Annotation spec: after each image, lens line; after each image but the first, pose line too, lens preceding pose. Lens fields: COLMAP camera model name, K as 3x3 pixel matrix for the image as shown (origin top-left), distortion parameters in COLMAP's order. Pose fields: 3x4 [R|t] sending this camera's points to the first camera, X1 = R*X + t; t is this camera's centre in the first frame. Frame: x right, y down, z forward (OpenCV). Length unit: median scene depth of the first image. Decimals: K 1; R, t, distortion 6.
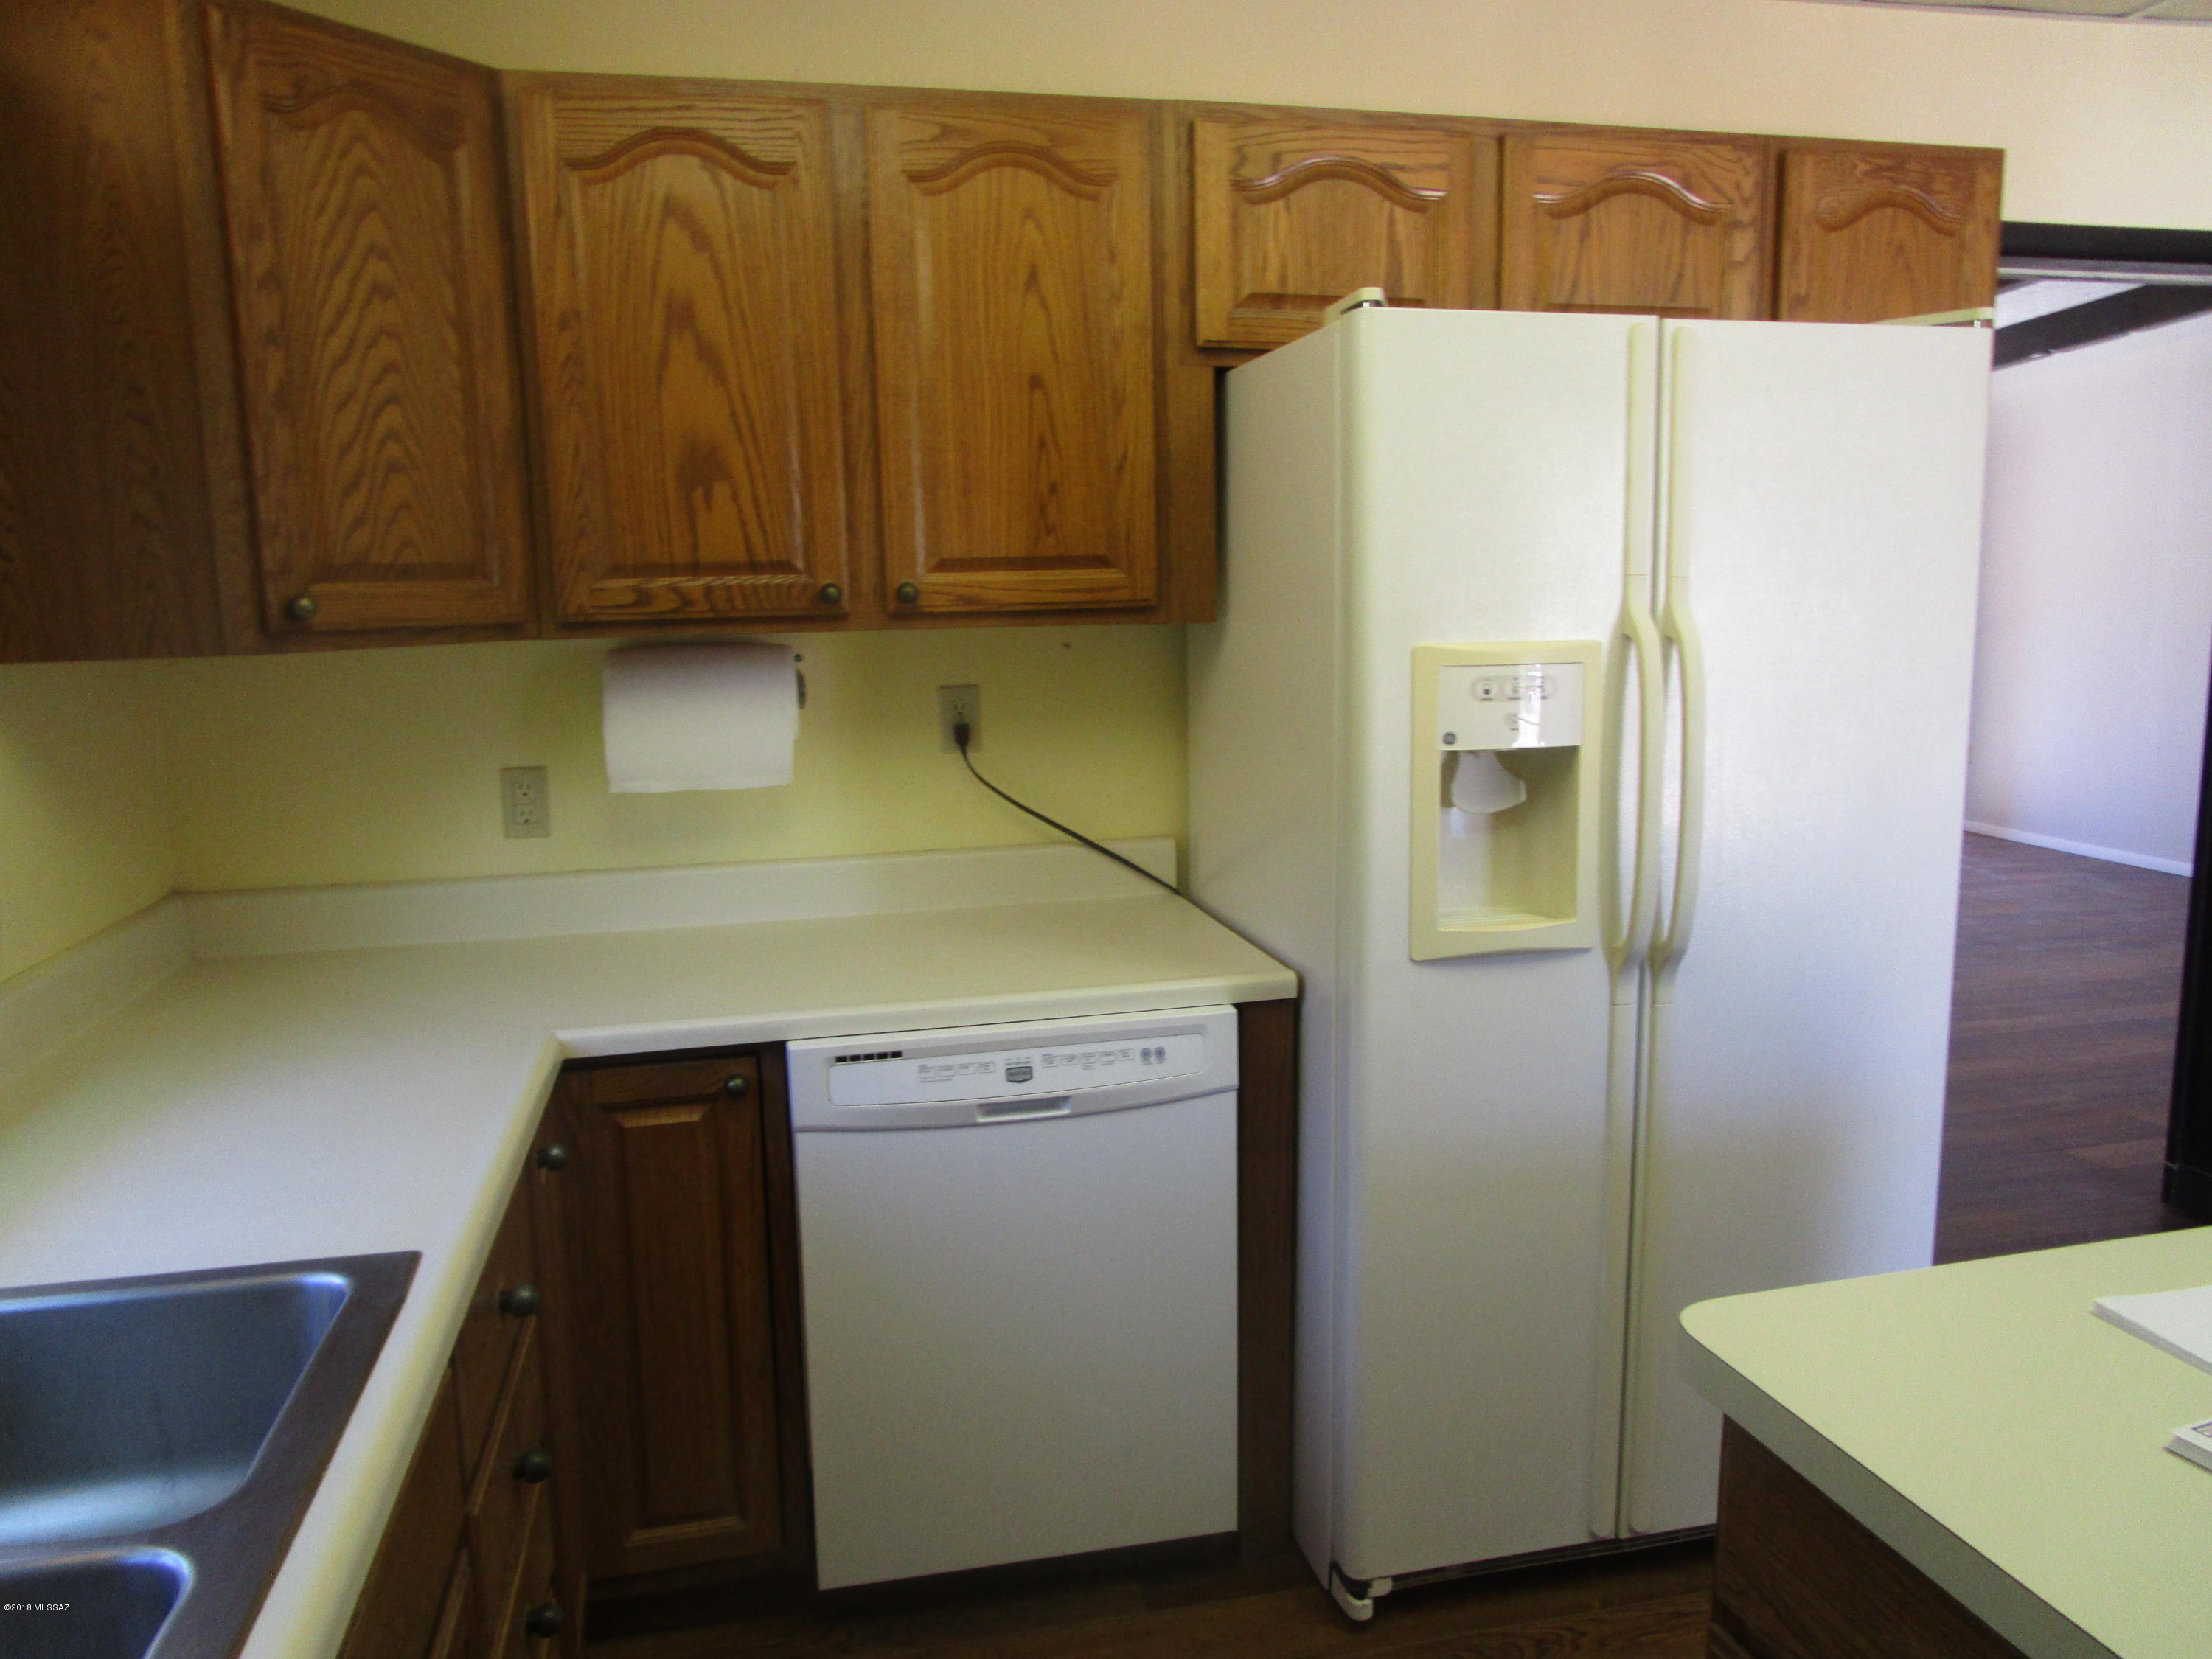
lens RADIAL K [[1632.1, 0, 1106.0], [0, 1632.1, 829.5], [0, 0, 1]] dist [-0.026909, 0.003960]
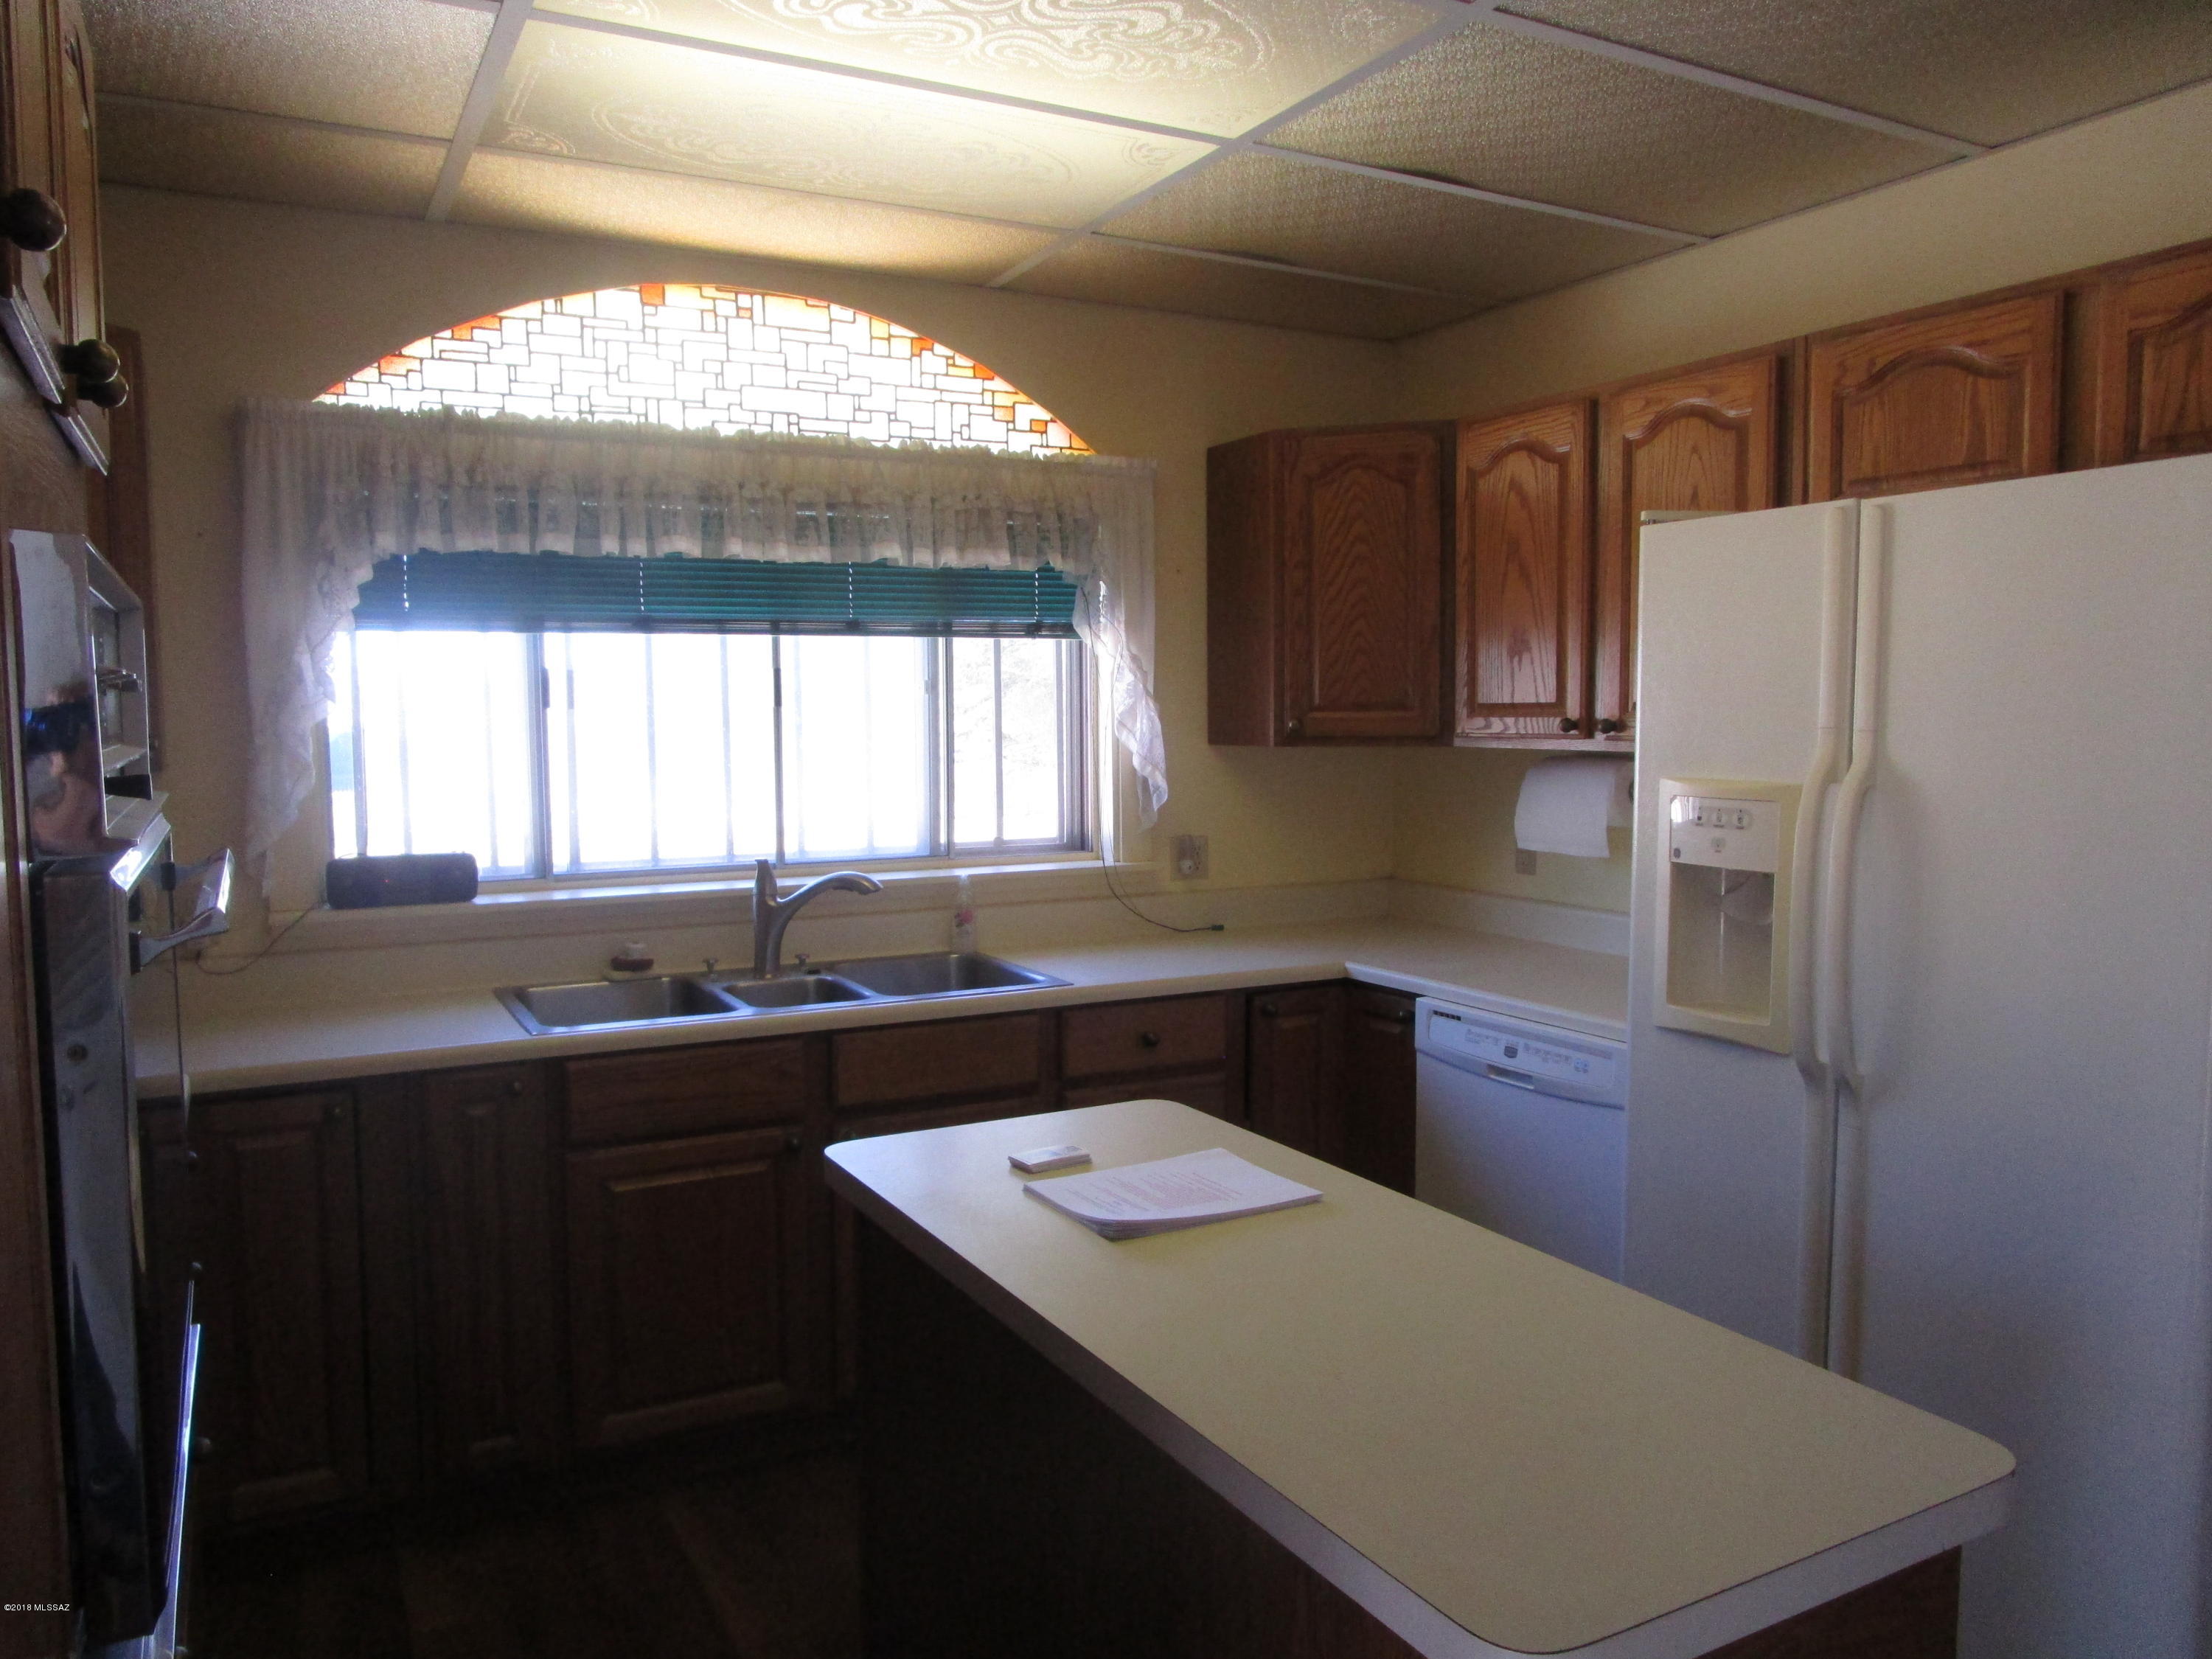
lens RADIAL K [[1542.5, 0, 1106.0], [0, 1542.5, 829.5], [0, 0, 1]] dist [0.002186, 0.003138]
pose [[0.270050, 0.092000, -0.958441, 1.199094], [-0.150170, 0.987268, 0.052455, -0.068287], [0.951063, 0.129764, 0.280427, 0.243097]]
